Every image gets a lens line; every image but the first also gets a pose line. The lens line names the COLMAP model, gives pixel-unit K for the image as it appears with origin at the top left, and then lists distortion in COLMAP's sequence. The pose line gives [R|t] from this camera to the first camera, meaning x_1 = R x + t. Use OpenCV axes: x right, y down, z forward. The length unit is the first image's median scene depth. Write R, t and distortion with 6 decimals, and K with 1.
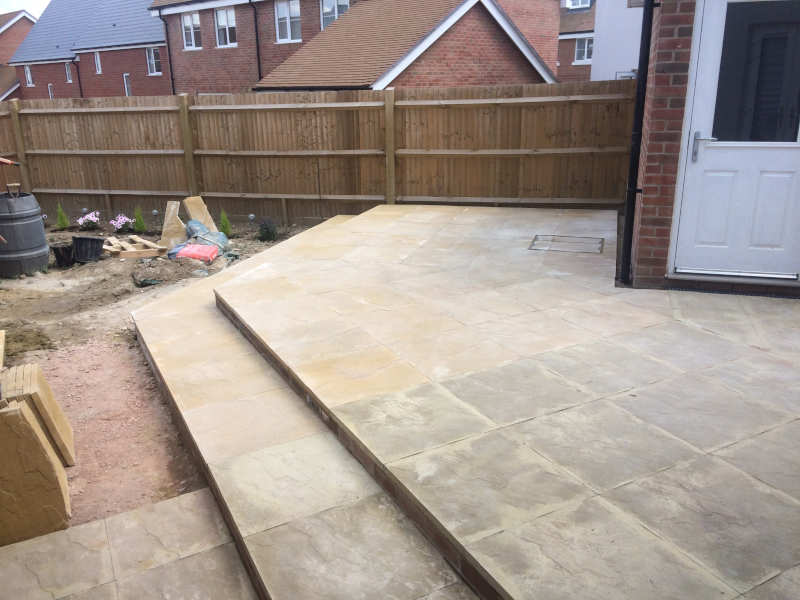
lens RADIAL K [[675.7, 0, 400.5], [0, 675.7, 299.4], [0, 0, 1]] dist [-0.003046, -0.000971]
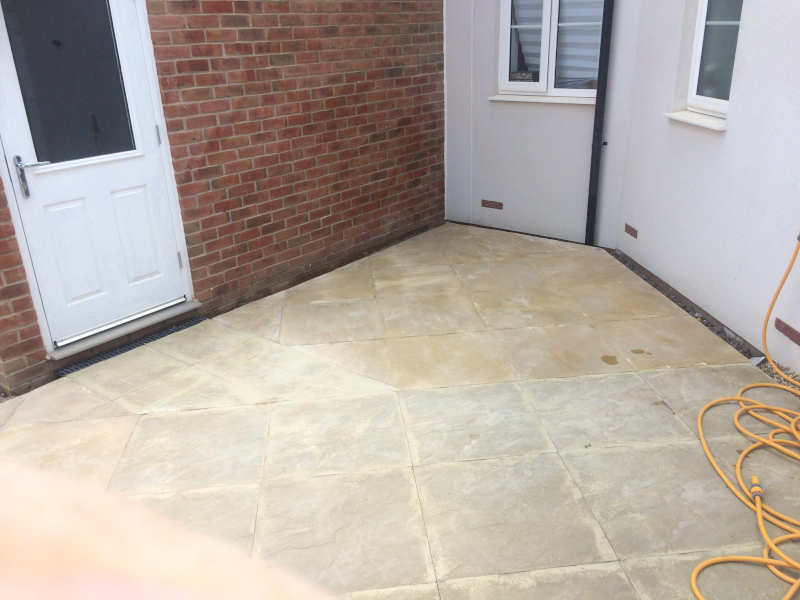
lens RADIAL K [[675.7, 0, 400.6], [0, 675.7, 300.7], [0, 0, 1]] dist [-0.003046, -0.000971]
pose [[0.372223, -0.347963, 0.860449, -0.063238], [0.312629, 0.919895, 0.236762, -0.150154], [-0.873907, 0.180873, 0.451189, 0.361242]]
